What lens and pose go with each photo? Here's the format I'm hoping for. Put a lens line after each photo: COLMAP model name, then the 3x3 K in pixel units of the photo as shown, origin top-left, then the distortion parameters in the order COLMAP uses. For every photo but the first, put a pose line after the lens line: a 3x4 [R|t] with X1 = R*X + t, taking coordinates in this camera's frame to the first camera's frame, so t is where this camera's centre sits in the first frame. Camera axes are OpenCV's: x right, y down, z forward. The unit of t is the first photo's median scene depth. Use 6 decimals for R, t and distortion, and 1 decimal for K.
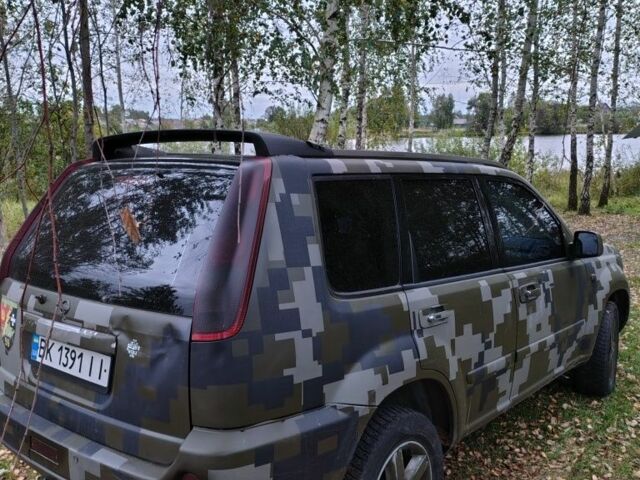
lens RADIAL K [[665.4, 0, 320.0], [0, 665.4, 240.0], [0, 0, 1]] dist [0.128160, -0.245417]
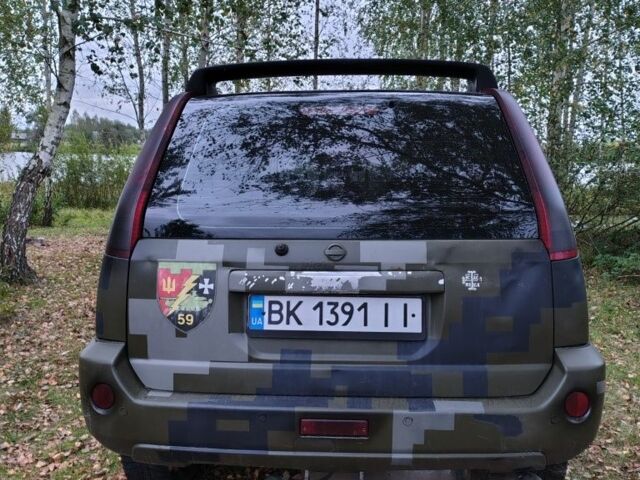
lens RADIAL K [[665.4, 0, 320.0], [0, 665.4, 240.0], [0, 0, 1]] dist [0.128160, -0.245417]
pose [[0.790952, -0.046350, 0.610120, -0.938209], [0.066403, 0.997740, -0.010287, 0.095676], [-0.608264, 0.048651, 0.792242, 0.374293]]
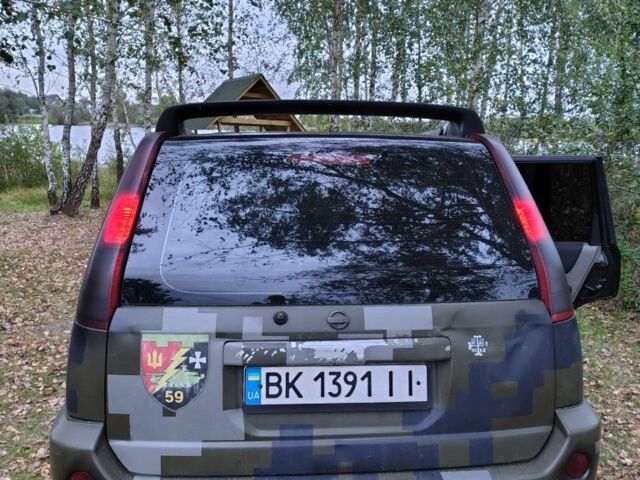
lens RADIAL K [[663.7, 0, 326.0], [0, 663.7, 242.2], [0, 0, 1]] dist [0.118613, -0.225201]
pose [[0.692957, -0.079086, 0.716629, -0.978864], [0.070458, 0.996636, 0.041856, -0.025011], [-0.717528, 0.021488, 0.696198, 0.492876]]
